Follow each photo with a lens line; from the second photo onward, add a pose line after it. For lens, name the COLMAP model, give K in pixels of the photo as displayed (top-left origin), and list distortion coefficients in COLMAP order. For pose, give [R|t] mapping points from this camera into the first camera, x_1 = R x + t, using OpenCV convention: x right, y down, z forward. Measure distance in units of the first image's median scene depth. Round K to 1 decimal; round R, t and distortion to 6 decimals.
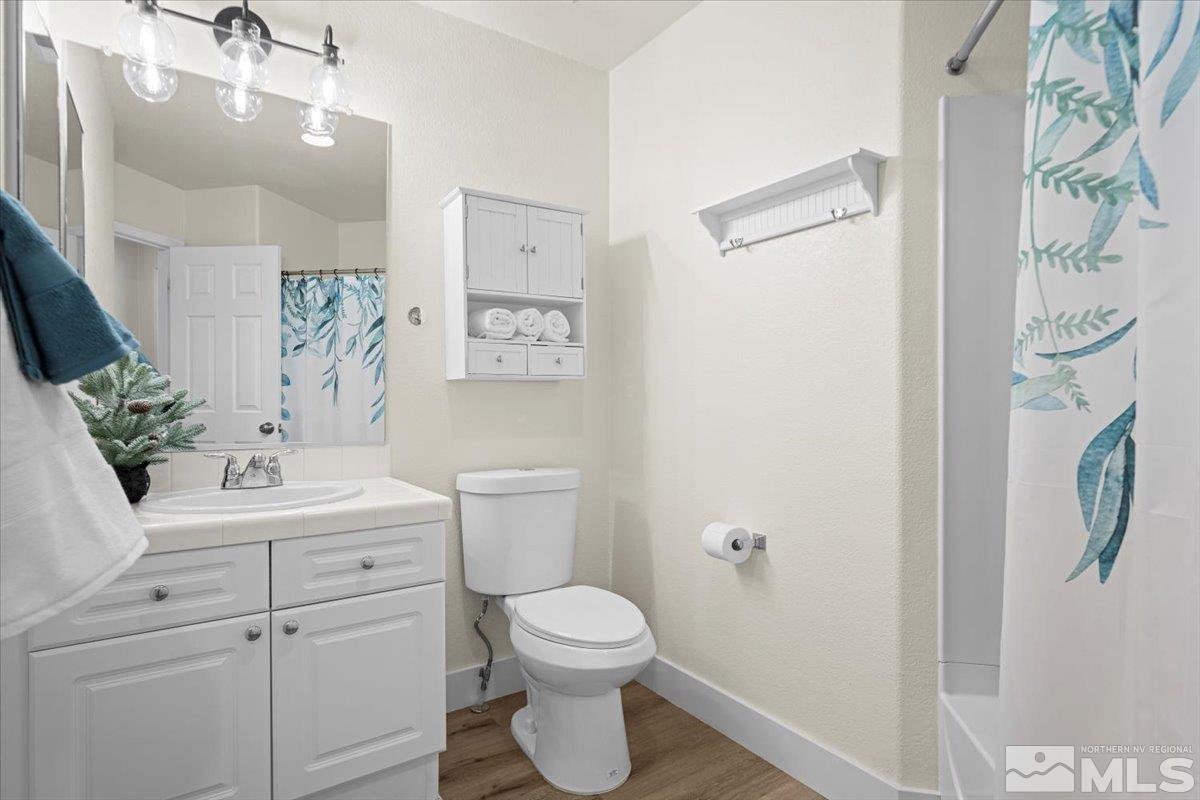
lens RADIAL K [[577.4, 0, 600.6], [0, 577.4, 395.5], [0, 0, 1]] dist [0.000583, -0.000271]
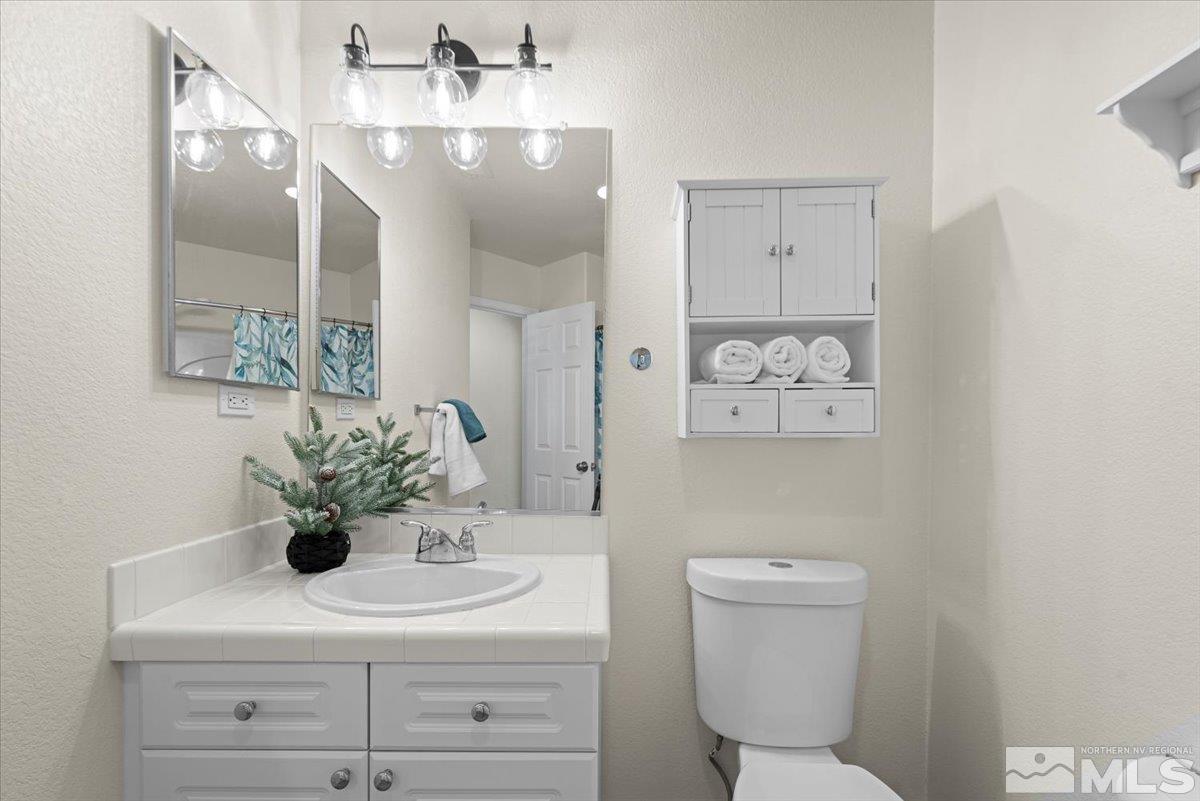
lens RADIAL K [[555.5, 0, 579.6], [0, 555.5, 437.6], [0, 0, 1]] dist [-0.002772, -0.000028]
pose [[0.828537, 0.009898, -0.559847, 0.049960], [-0.003539, 0.999916, 0.012441, -0.037151], [0.559923, -0.008327, 0.828503, 0.312007]]
